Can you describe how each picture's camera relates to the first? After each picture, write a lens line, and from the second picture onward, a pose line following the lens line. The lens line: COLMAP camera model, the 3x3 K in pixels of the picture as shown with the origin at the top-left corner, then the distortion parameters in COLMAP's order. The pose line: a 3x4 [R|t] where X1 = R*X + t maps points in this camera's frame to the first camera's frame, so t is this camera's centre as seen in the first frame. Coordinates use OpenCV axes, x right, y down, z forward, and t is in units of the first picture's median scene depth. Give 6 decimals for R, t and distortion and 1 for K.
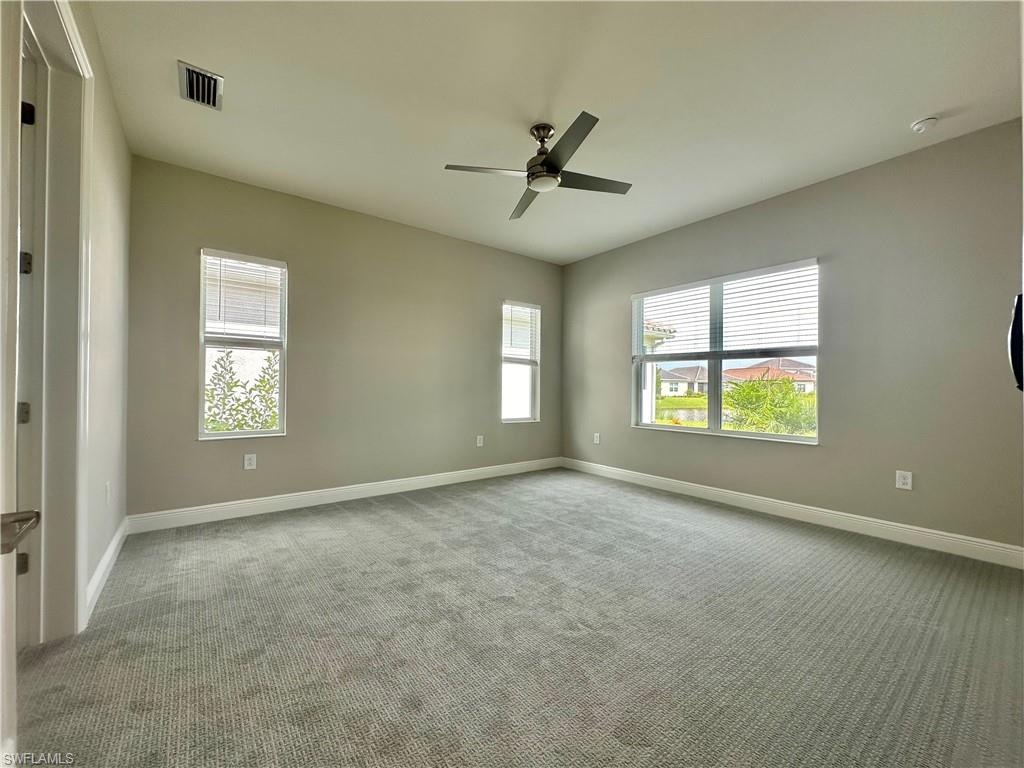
lens RADIAL K [[414.3, 0, 512.0], [0, 414.3, 384.0], [0, 0, 1]] dist [-0.000241, -0.000102]
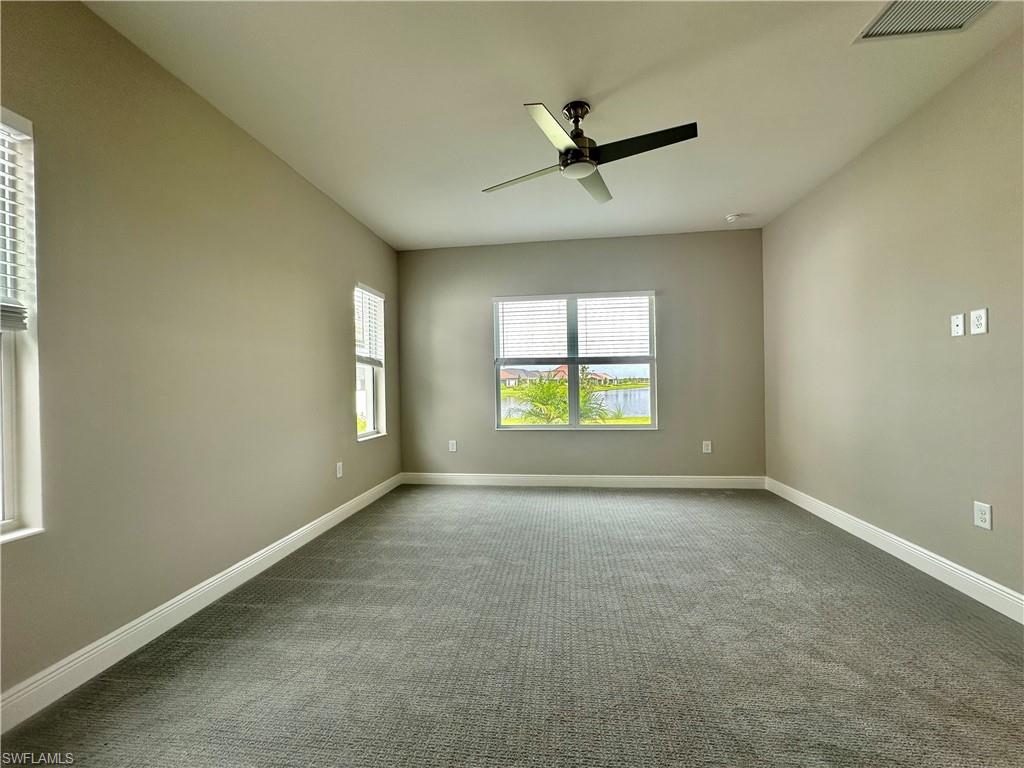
lens RADIAL K [[410.9, 0, 514.4], [0, 410.9, 382.1], [0, 0, 1]] dist [-0.002191, -0.000233]
pose [[0.702376, -0.015032, 0.711648, -0.444032], [0.016660, 0.999850, 0.004676, -0.018490], [-0.711612, 0.008571, 0.702521, 0.317528]]
